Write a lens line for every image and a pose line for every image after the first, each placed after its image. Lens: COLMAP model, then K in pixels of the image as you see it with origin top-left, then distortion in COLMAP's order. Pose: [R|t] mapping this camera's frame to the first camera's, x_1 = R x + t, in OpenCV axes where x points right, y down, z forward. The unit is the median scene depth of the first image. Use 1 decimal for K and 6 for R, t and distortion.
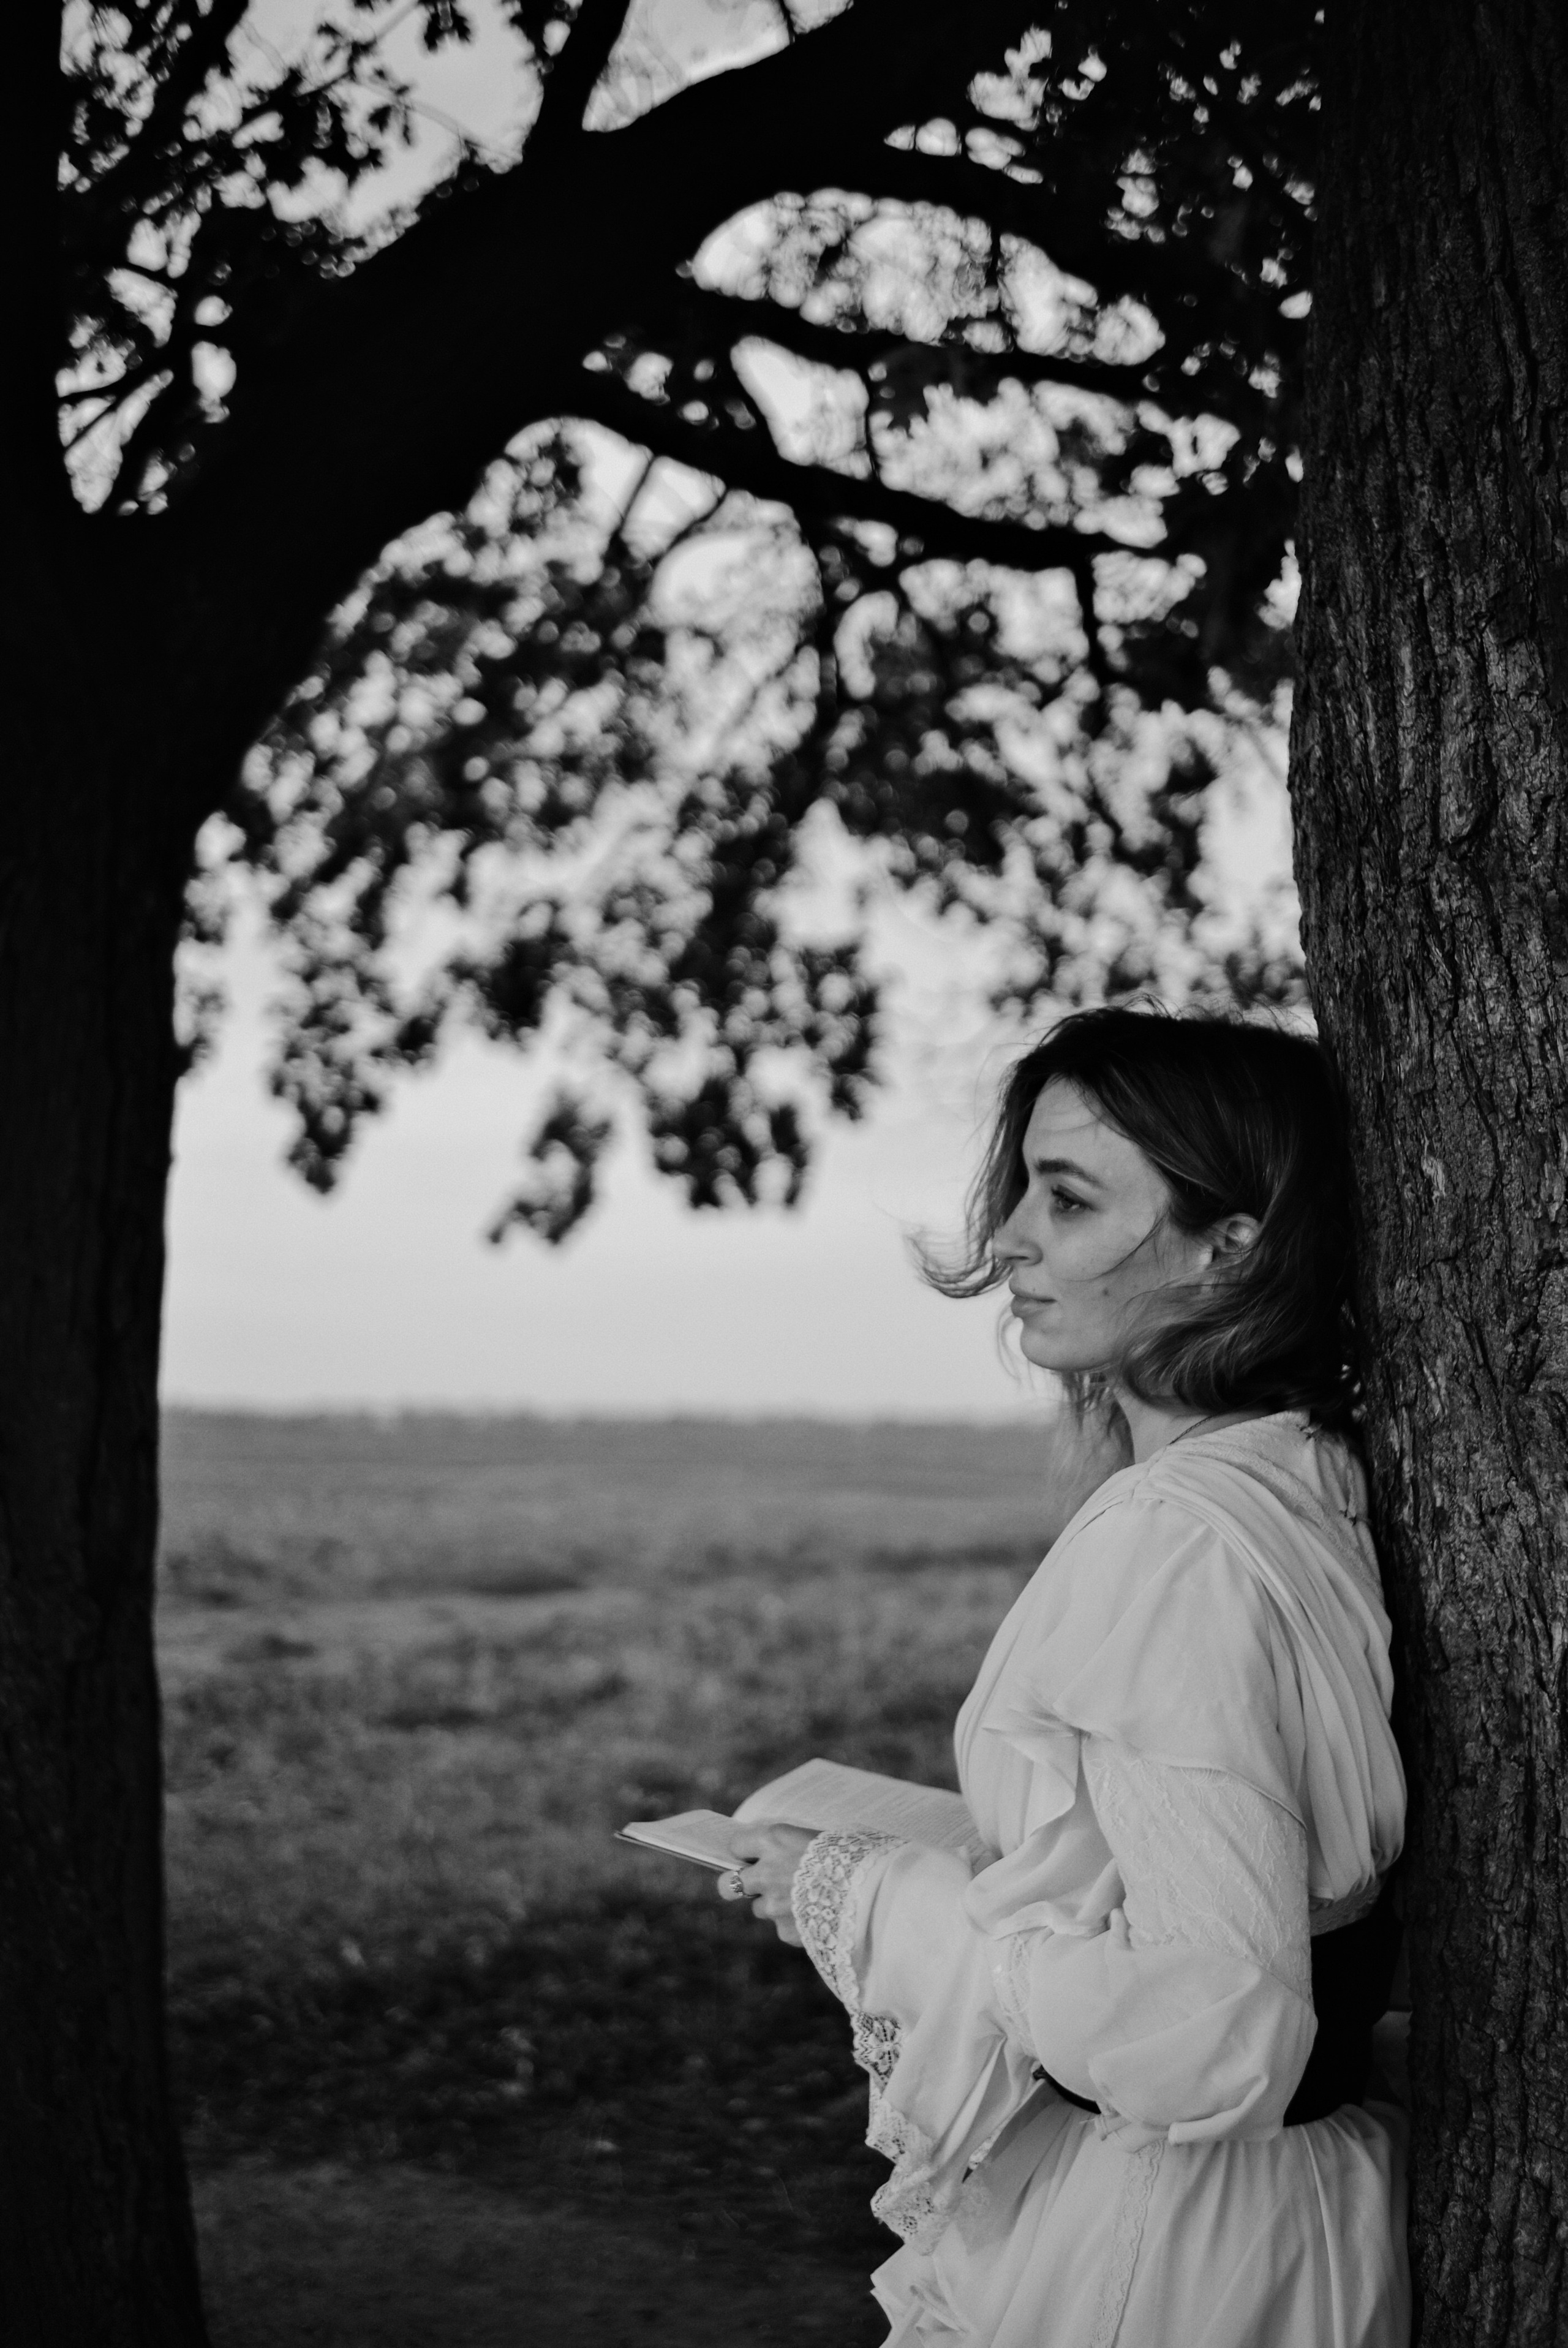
lens RADIAL K [[2244.4, 0, 788.3], [0, 2244.4, 1122.8], [0, 0, 1]] dist [-0.145655, 0.164304]
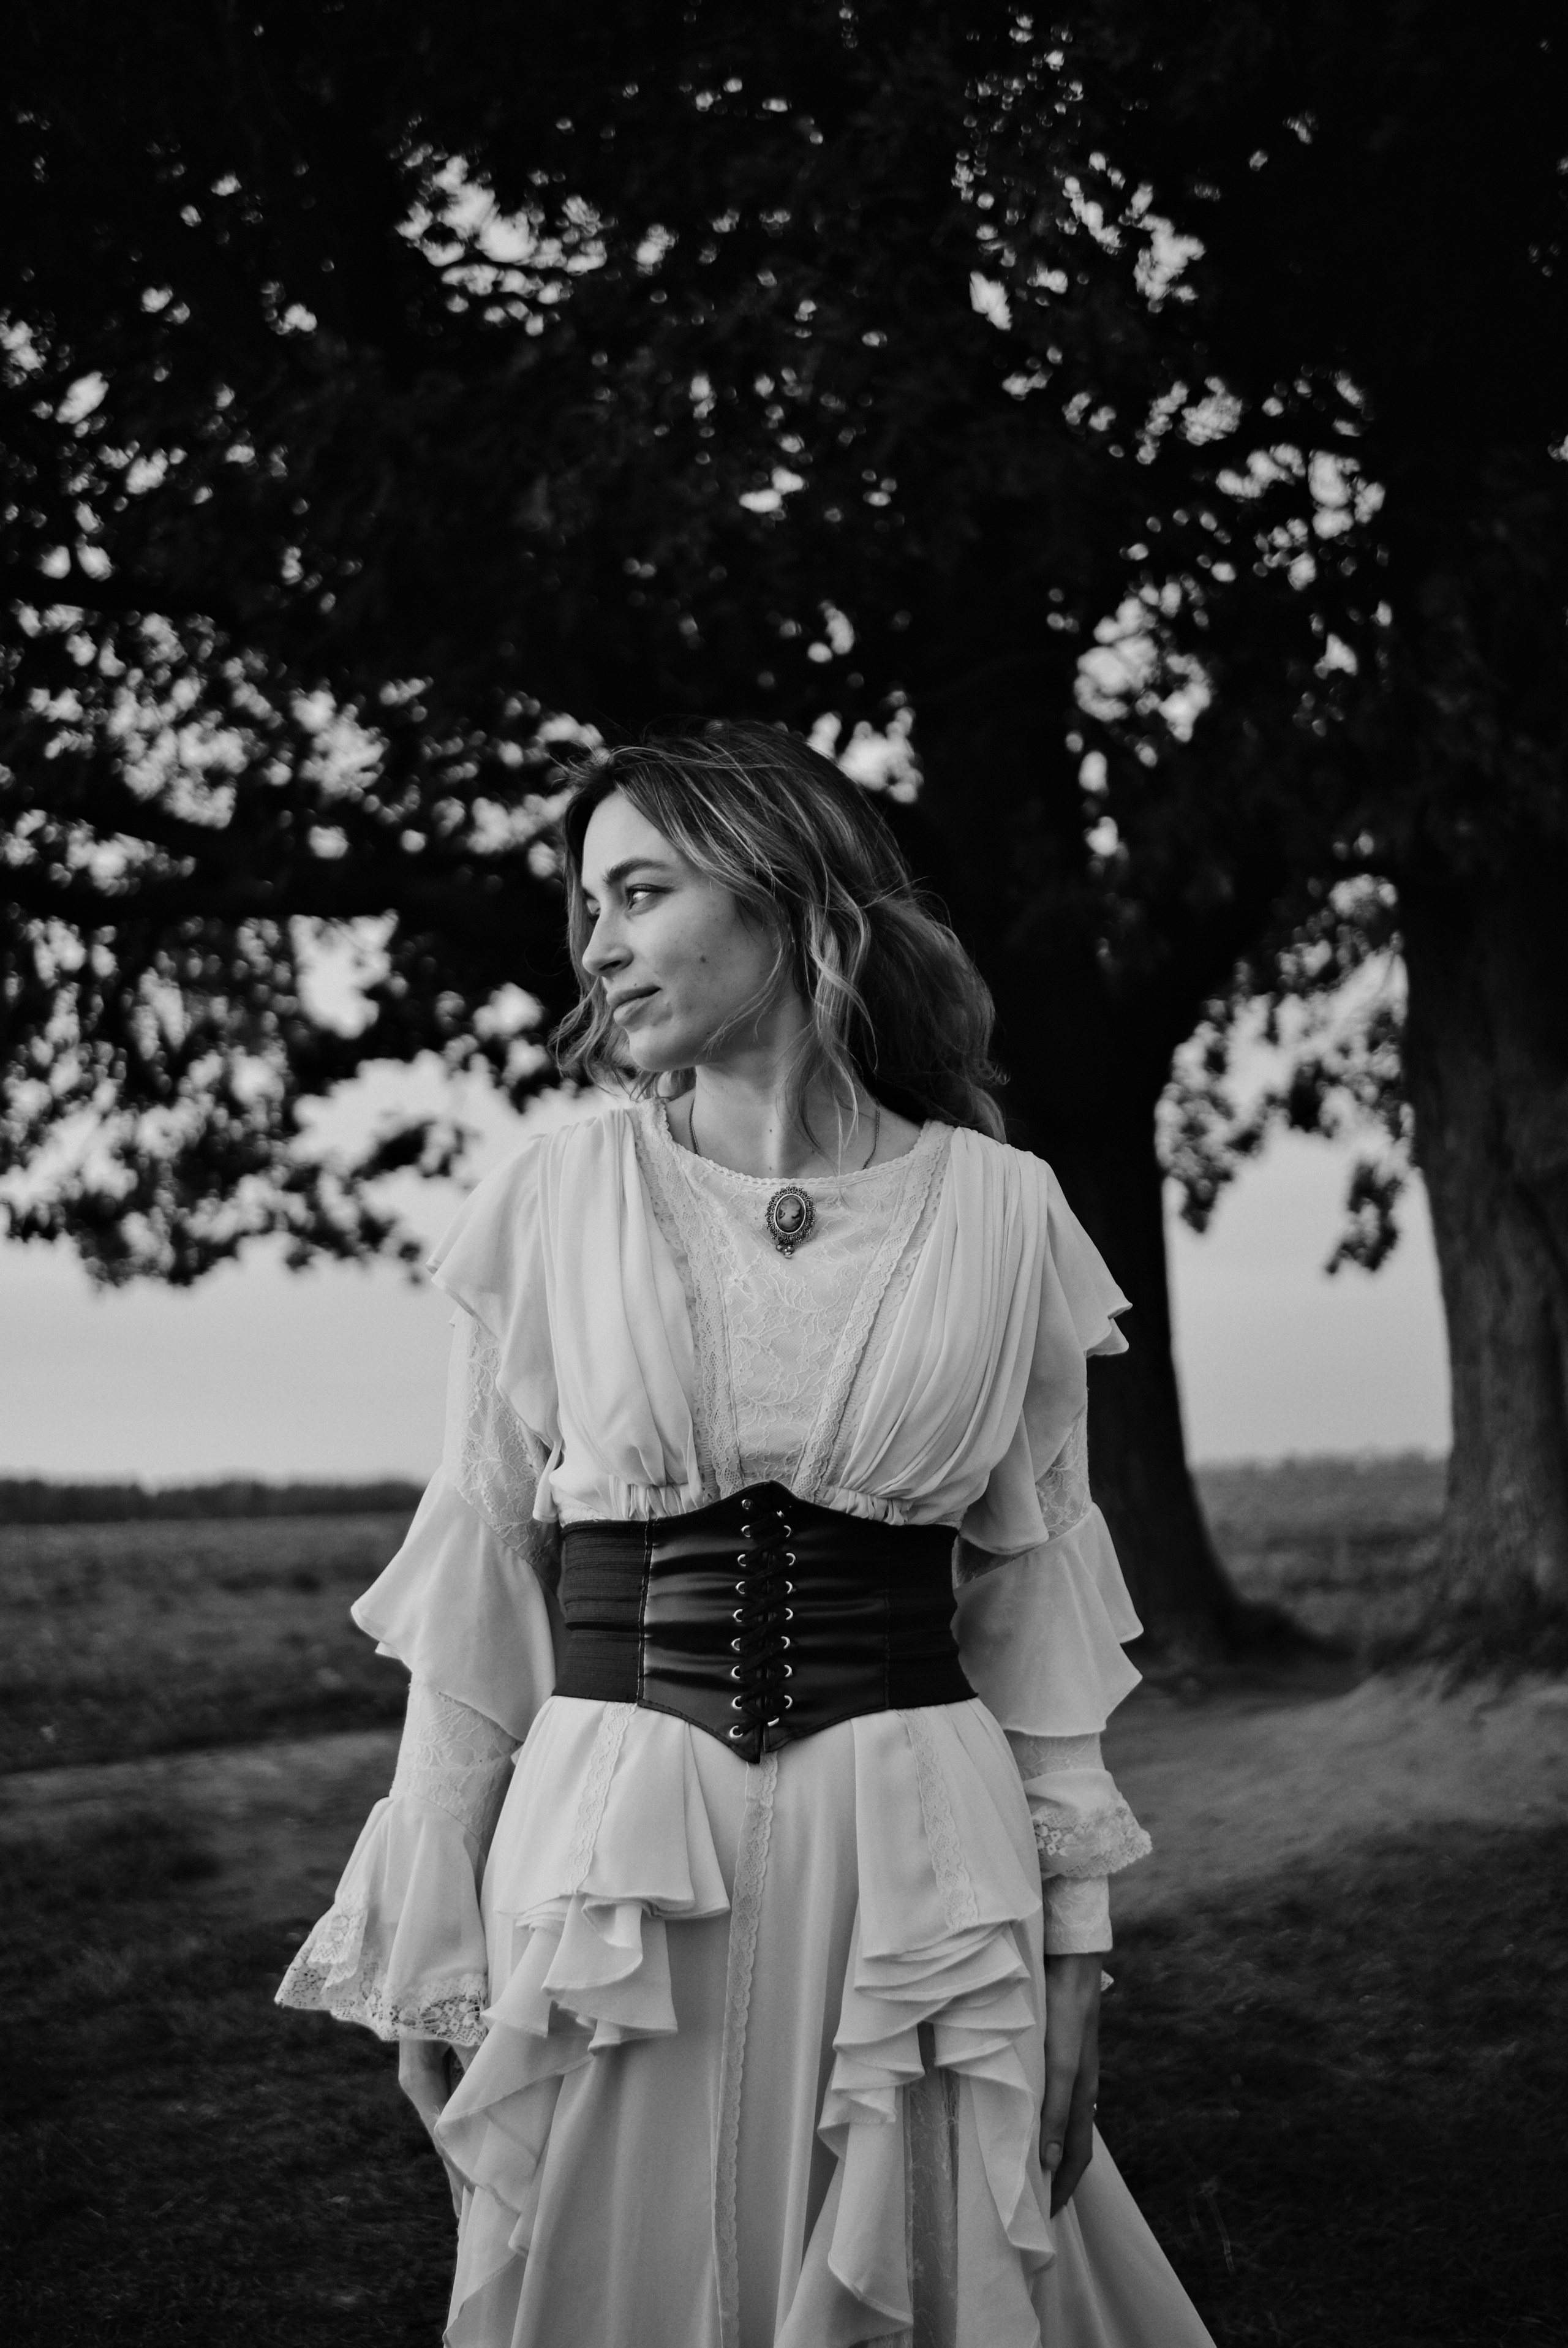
lens RADIAL K [[2244.4, 0, 788.3], [0, 2244.4, 1122.8], [0, 0, 1]] dist [-0.145655, 0.164304]
pose [[0.921437, -0.115593, -0.370933, 0.092927], [0.099816, 0.993102, -0.061526, 0.013336], [0.375486, 0.019668, 0.926619, -0.459892]]
